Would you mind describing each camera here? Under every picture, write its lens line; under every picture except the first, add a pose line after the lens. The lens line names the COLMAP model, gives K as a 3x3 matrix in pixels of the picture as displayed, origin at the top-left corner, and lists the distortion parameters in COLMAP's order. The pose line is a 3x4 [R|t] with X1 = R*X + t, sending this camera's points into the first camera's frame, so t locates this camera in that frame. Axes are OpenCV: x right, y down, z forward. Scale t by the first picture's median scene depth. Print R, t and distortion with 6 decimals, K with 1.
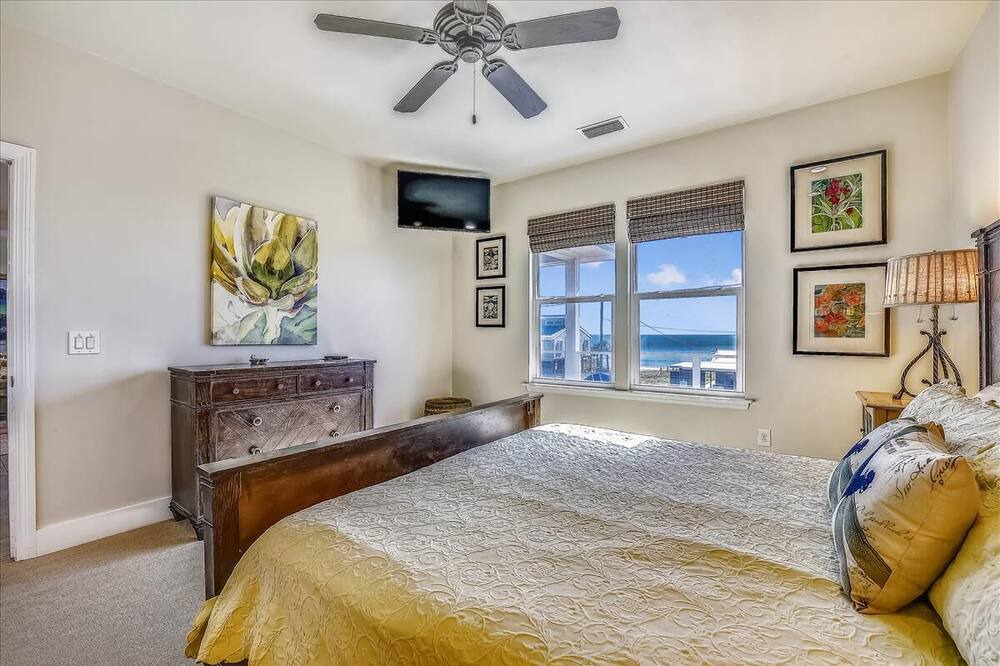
lens RADIAL K [[409.6, 0, 496.7], [0, 409.6, 335.1], [0, 0, 1]] dist [-0.016786, -0.000037]
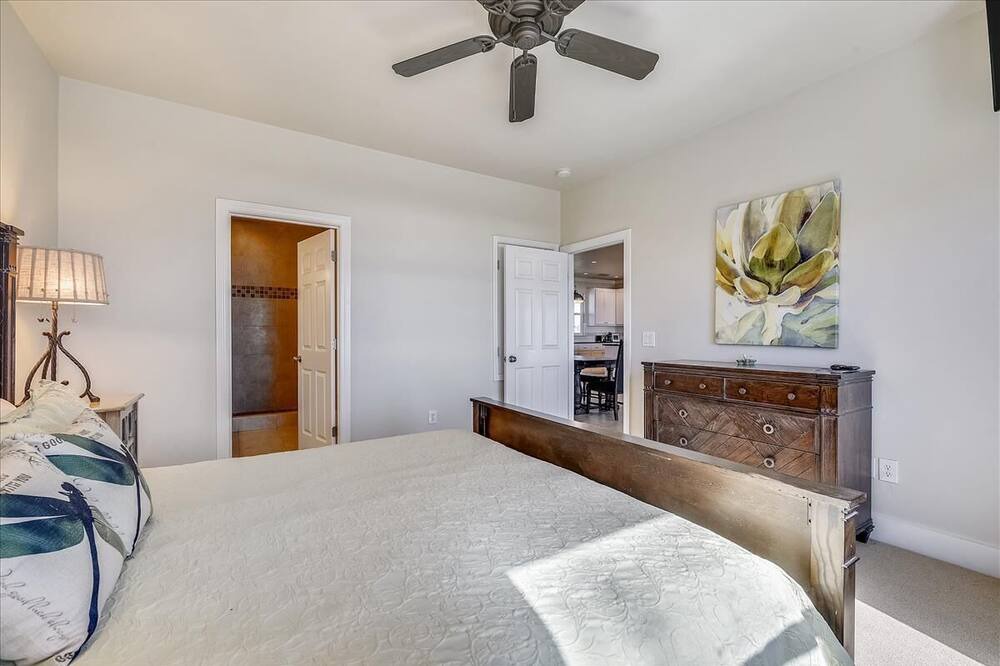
lens RADIAL K [[409.6, 0, 496.7], [0, 409.6, 335.1], [0, 0, 1]] dist [-0.016786, -0.000037]
pose [[-0.381103, 0.002092, -0.924530, 0.517391], [-0.000336, 0.999997, 0.002401, -0.001585], [0.924532, 0.001226, -0.381101, 0.796227]]
